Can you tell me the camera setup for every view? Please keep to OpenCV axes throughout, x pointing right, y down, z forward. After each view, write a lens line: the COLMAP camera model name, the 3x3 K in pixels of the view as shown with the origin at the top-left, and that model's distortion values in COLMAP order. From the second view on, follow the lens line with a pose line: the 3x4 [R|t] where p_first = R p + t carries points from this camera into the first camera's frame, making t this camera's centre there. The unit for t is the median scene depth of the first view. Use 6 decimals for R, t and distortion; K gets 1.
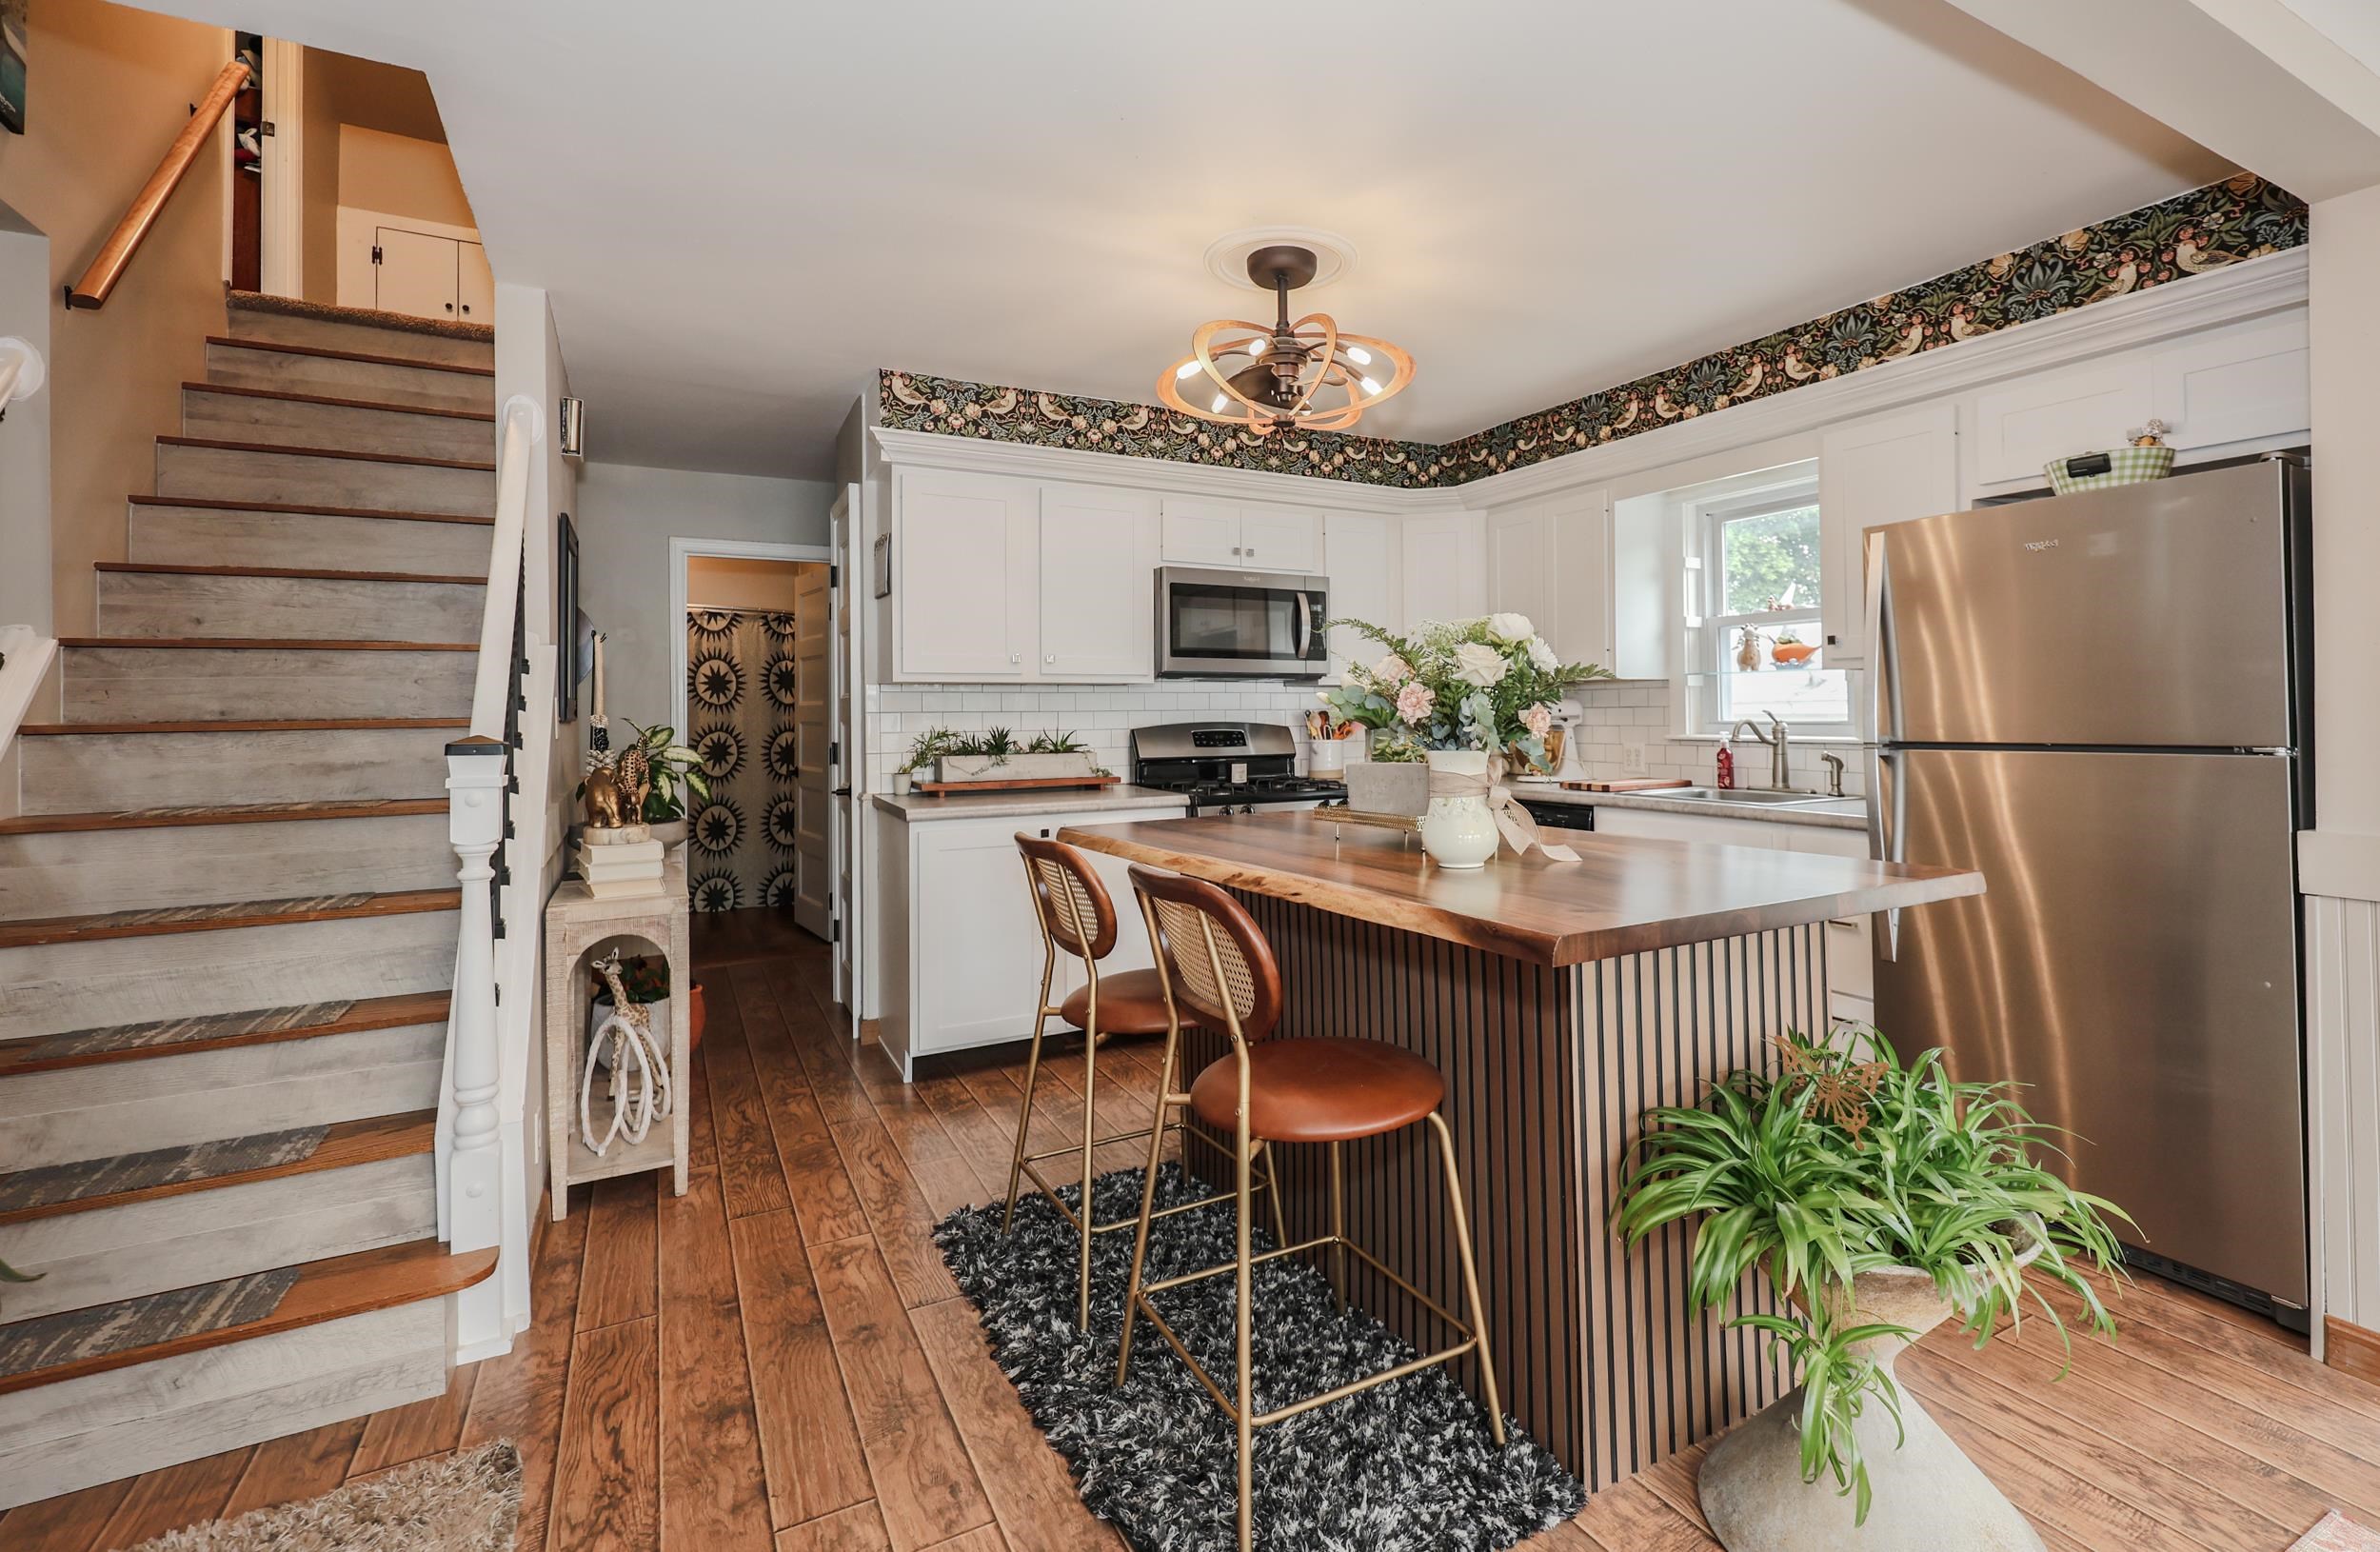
lens RADIAL K [[1107.7, 0, 1284.3], [0, 1107.7, 682.4], [0, 0, 1]] dist [-0.000513, -0.000612]
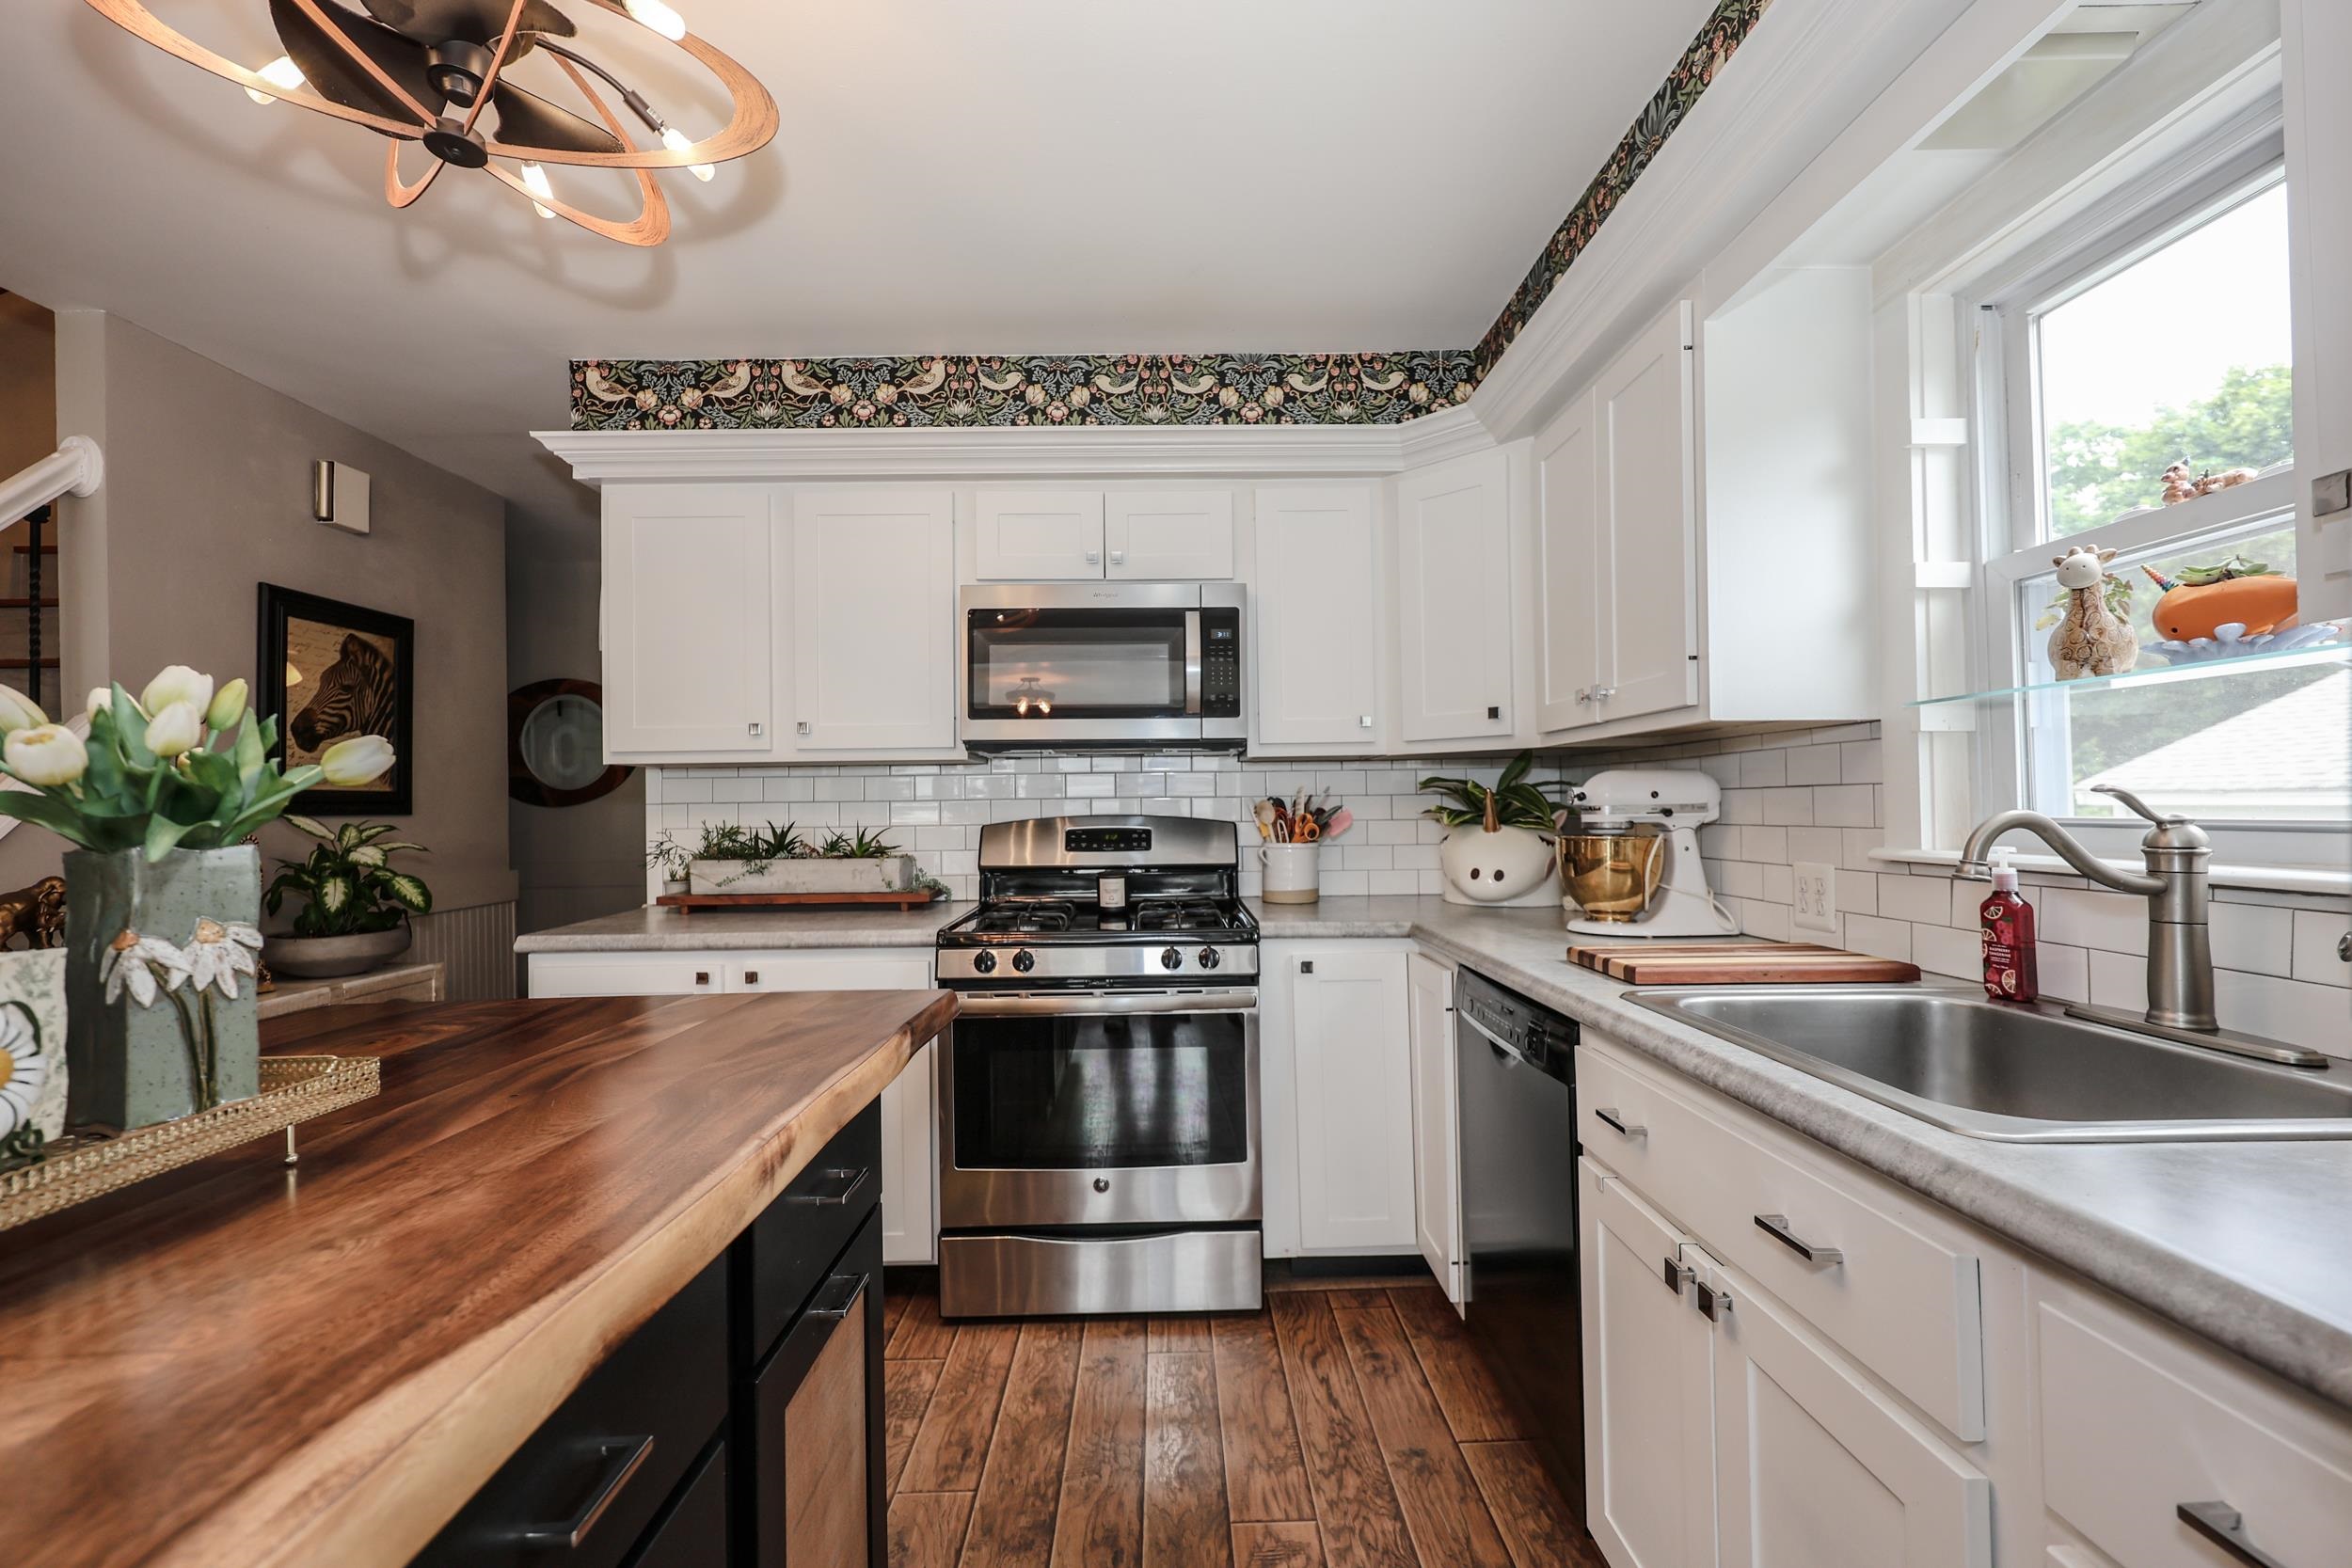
lens RADIAL K [[966.5, 0, 1176.0], [0, 966.5, 784.0], [0, 0, 1]] dist [-0.008774, -0.000102]
pose [[0.869451, -0.013536, -0.493834, 0.334555], [0.016659, 0.999859, 0.001923, 0.019894], [0.493739, -0.009899, 0.869554, 0.621173]]
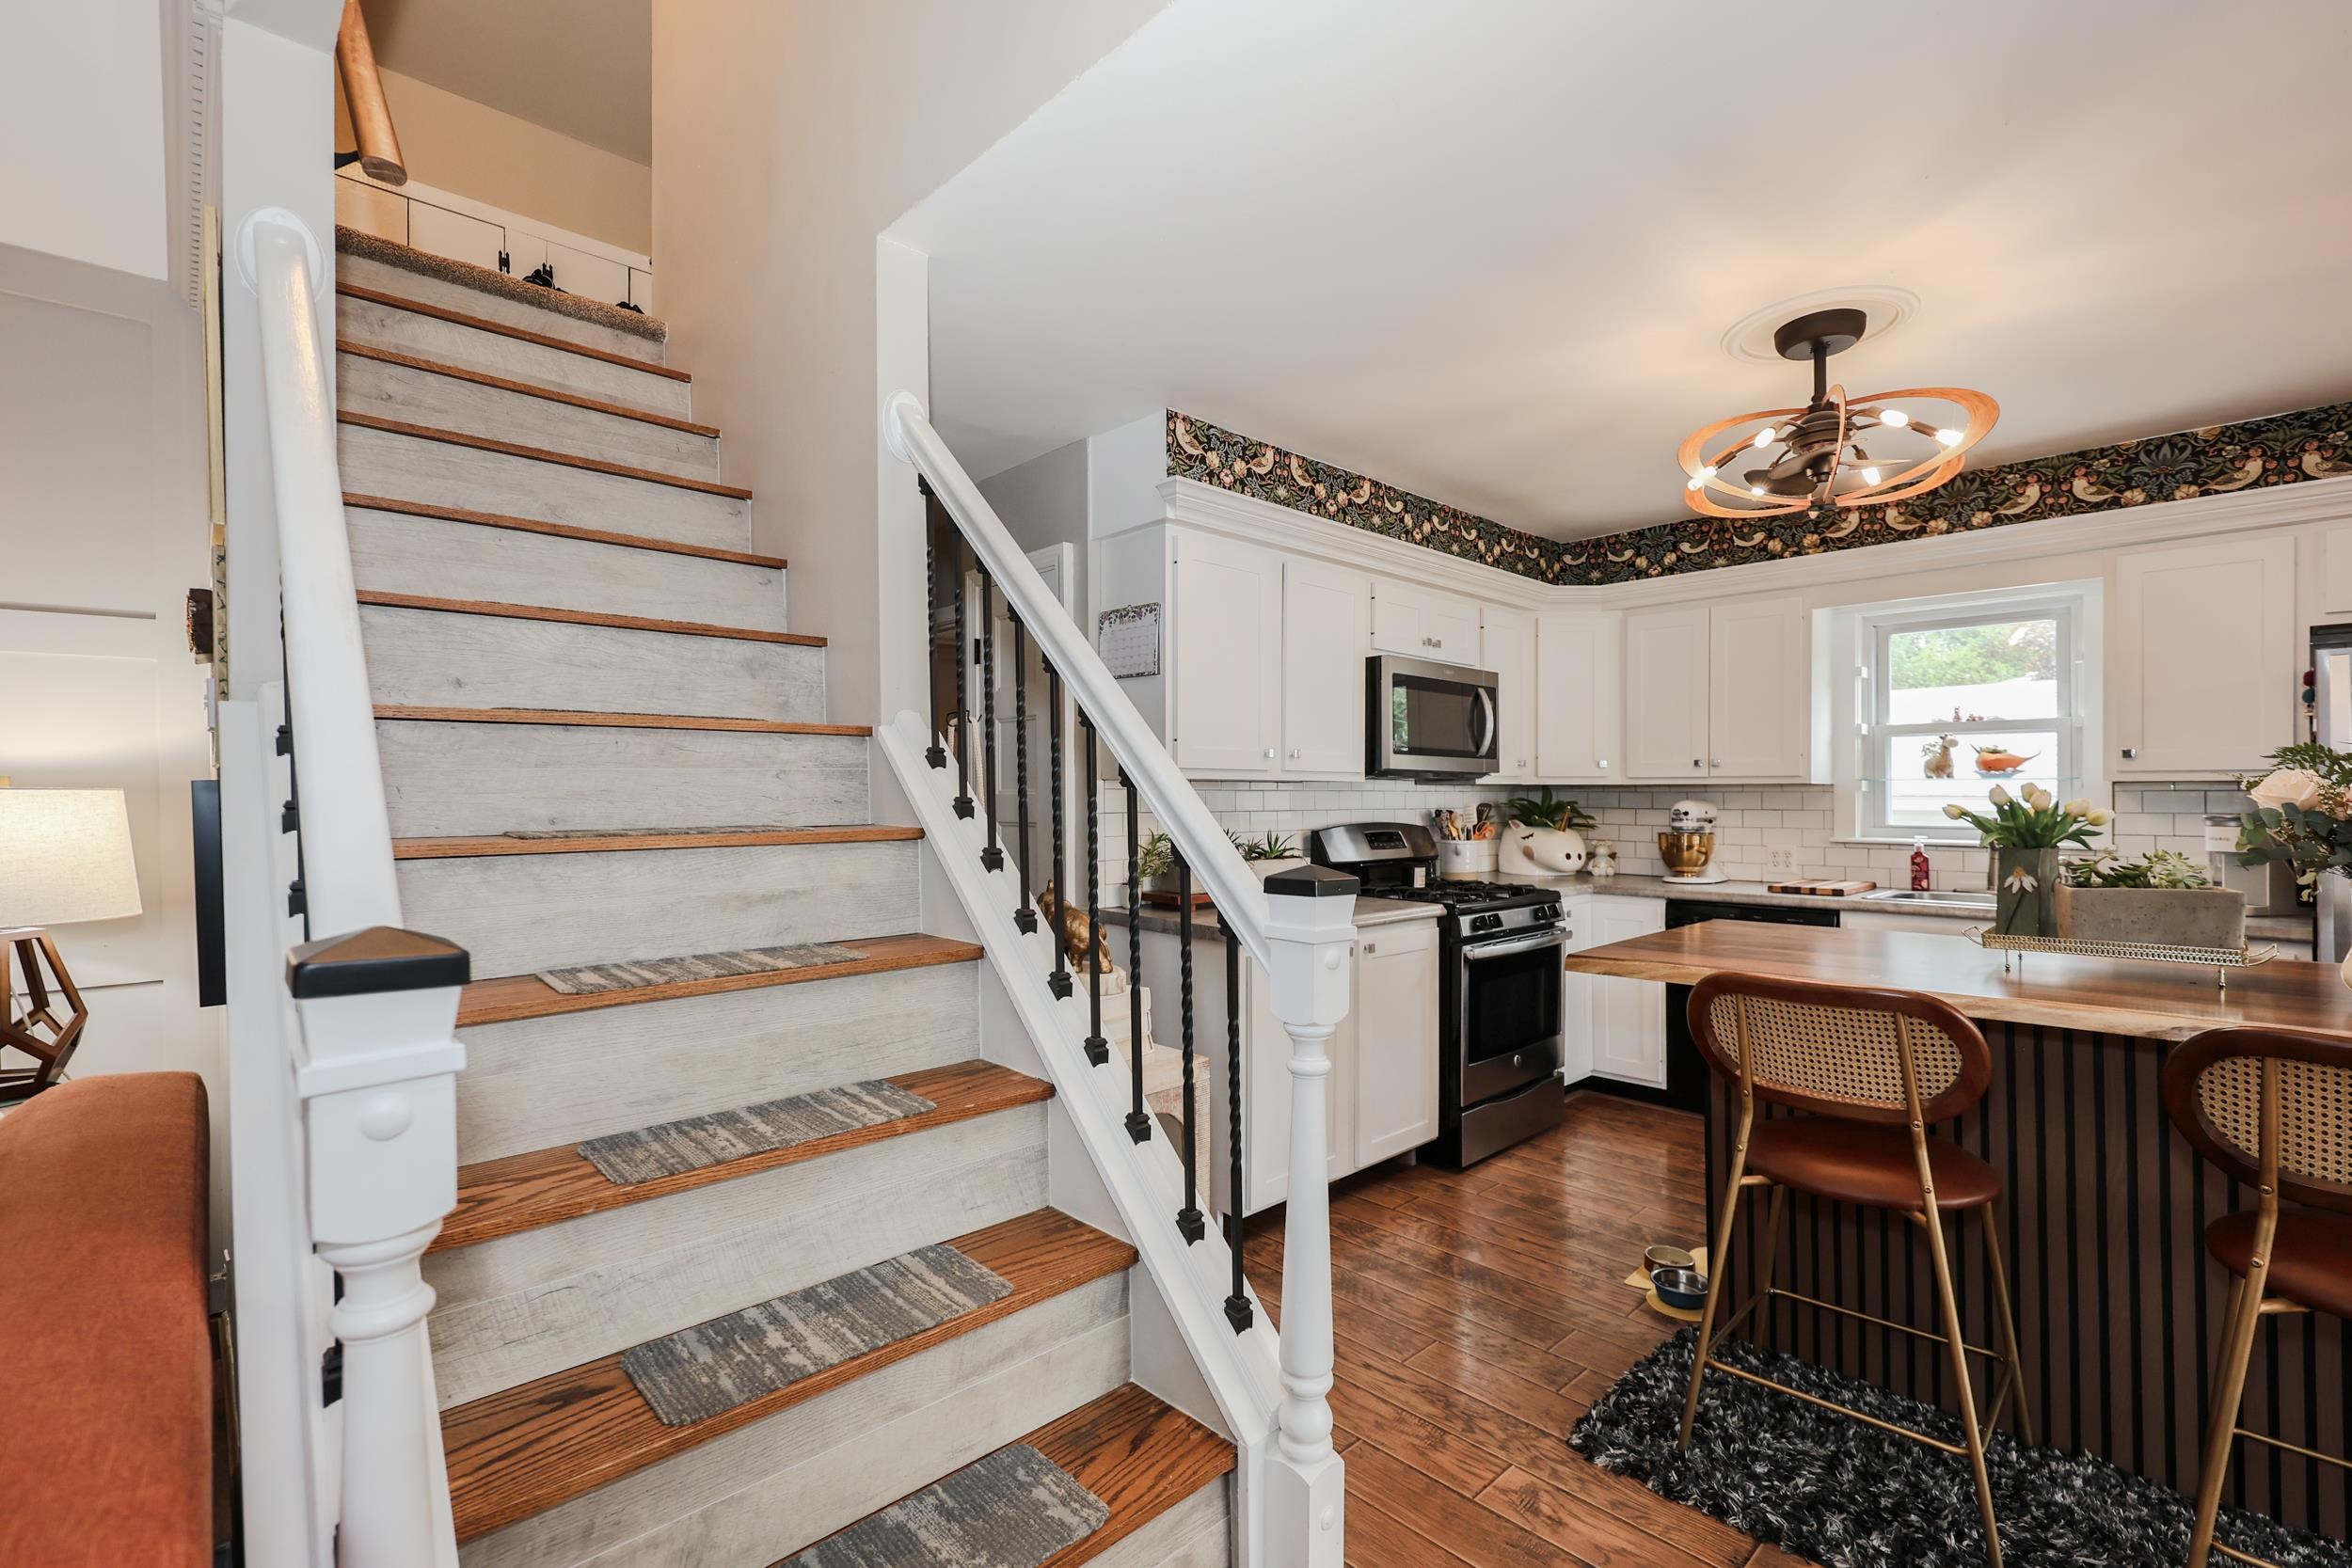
lens RADIAL K [[1051.0, 0, 1176.0], [0, 1051.0, 784.0], [0, 0, 1]] dist [-0.001486, -0.000387]
pose [[0.972866, 0.012254, 0.231044, -0.542017], [-0.015541, 0.999802, 0.012411, -0.006181], [-0.230847, -0.015665, 0.972864, 0.212730]]
